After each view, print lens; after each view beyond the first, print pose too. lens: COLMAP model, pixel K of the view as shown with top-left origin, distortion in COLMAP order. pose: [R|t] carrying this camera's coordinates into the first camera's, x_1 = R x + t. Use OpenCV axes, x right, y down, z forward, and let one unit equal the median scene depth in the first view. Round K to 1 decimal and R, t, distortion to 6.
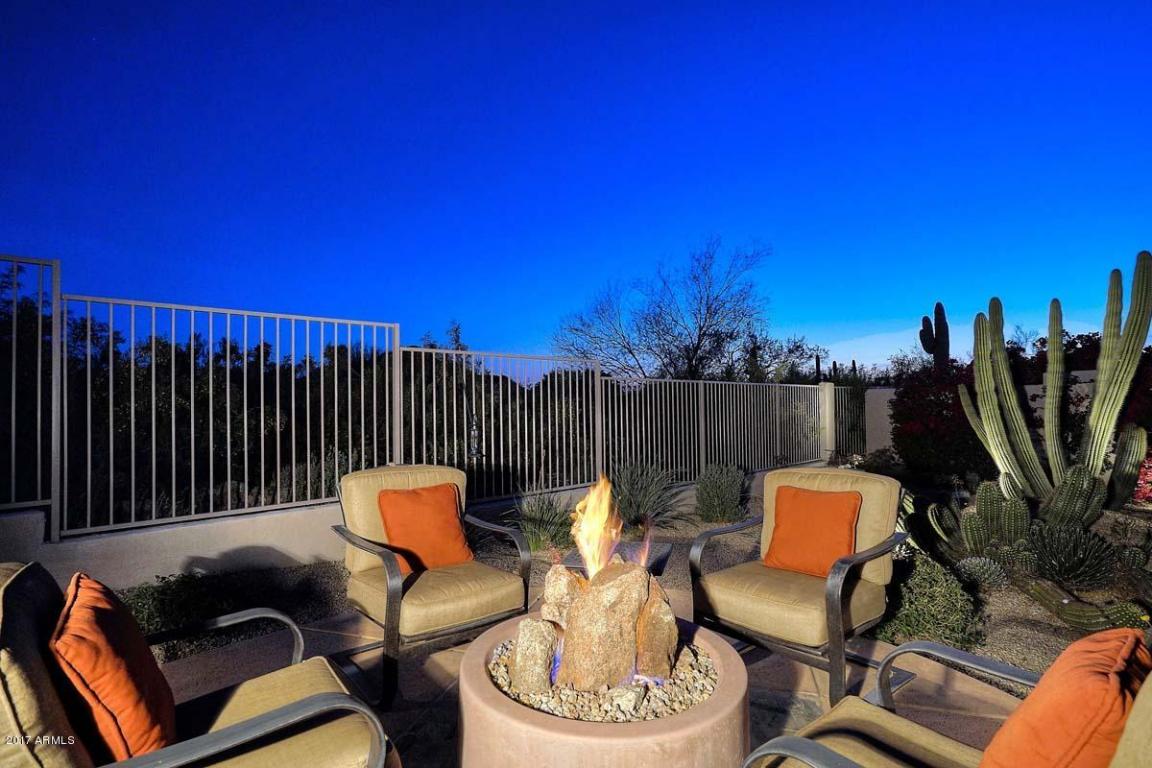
lens RADIAL K [[505.2, 0, 576.0], [0, 505.2, 384.0], [0, 0, 1]] dist [0.000597, 0.000105]
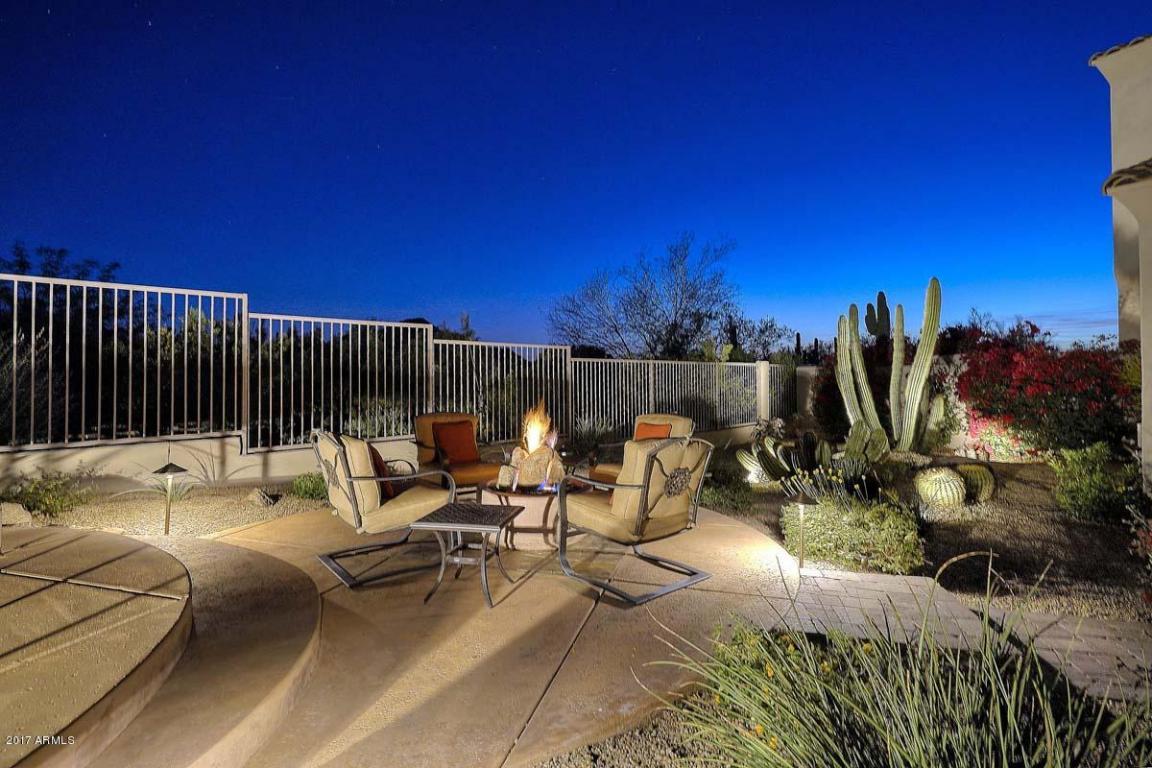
lens RADIAL K [[505.2, 0, 576.0], [0, 505.2, 384.0], [0, 0, 1]] dist [0.000597, 0.000105]
pose [[0.999894, 0.008159, -0.012095, 0.034755], [-0.007436, 0.998251, 0.058652, -0.011495], [0.012553, -0.058556, 0.998205, -0.170746]]
